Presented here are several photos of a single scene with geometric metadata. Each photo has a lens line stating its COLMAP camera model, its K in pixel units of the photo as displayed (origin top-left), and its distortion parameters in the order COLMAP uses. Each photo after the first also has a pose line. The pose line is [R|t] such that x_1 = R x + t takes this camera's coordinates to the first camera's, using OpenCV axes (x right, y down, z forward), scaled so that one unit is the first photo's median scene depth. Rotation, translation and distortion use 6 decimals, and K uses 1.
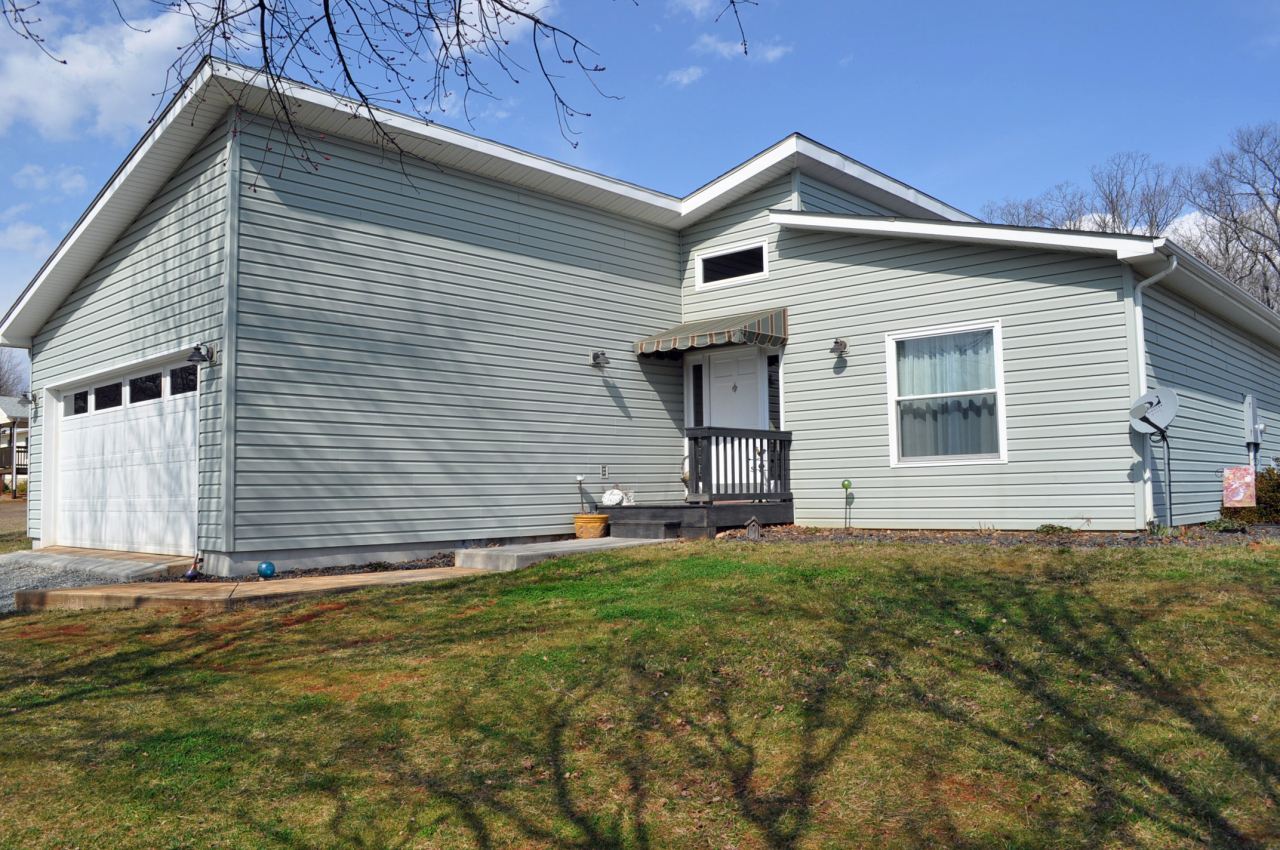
lens RADIAL K [[1005.3, 0, 640.0], [0, 1005.3, 425.0], [0, 0, 1]] dist [-0.082346, 0.007225]
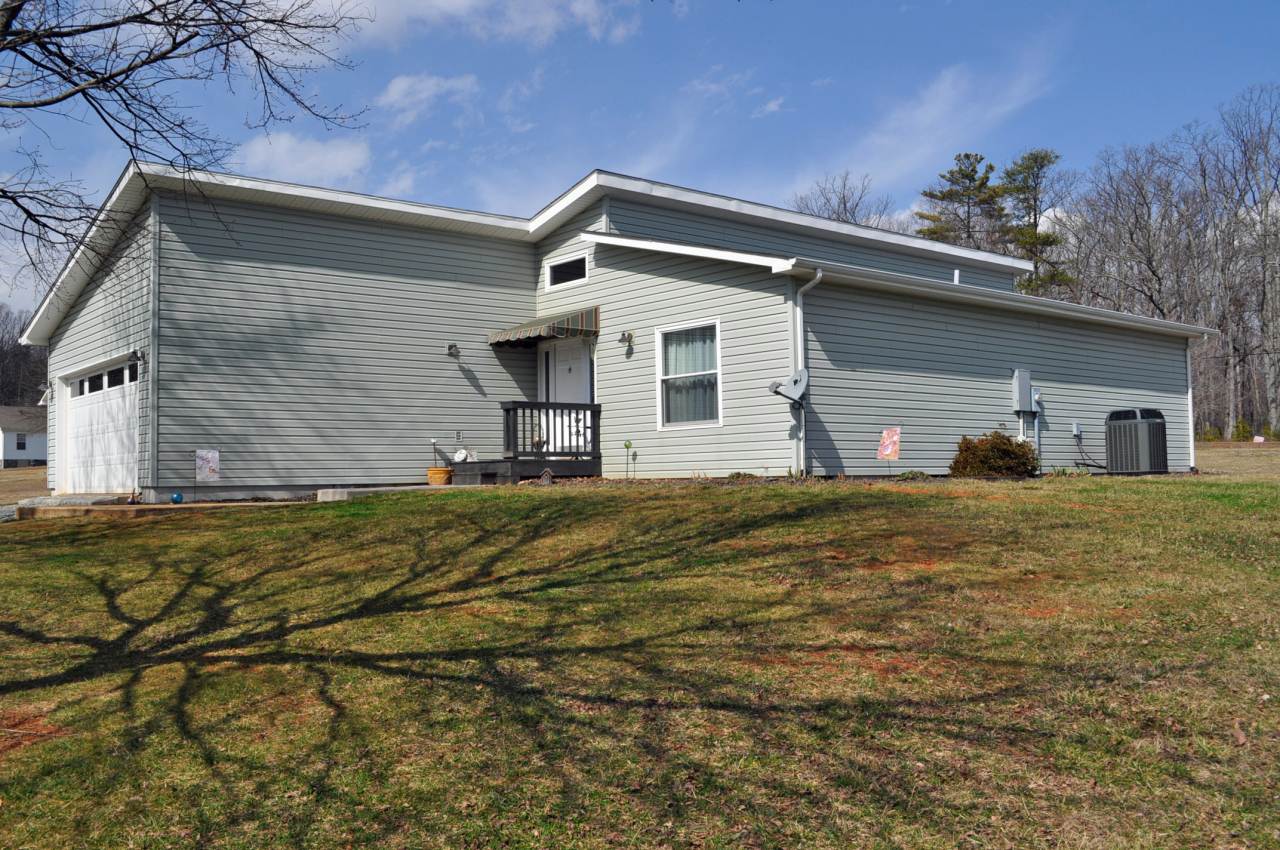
lens RADIAL K [[1158.5, 0, 640.0], [0, 1158.5, 425.0], [0, 0, 1]] dist [-0.069761, 0.009470]
pose [[0.991198, -0.006035, -0.132248, 0.417703], [0.008903, 0.999738, 0.021106, 0.002552], [0.132086, -0.022097, 0.990992, -0.478444]]
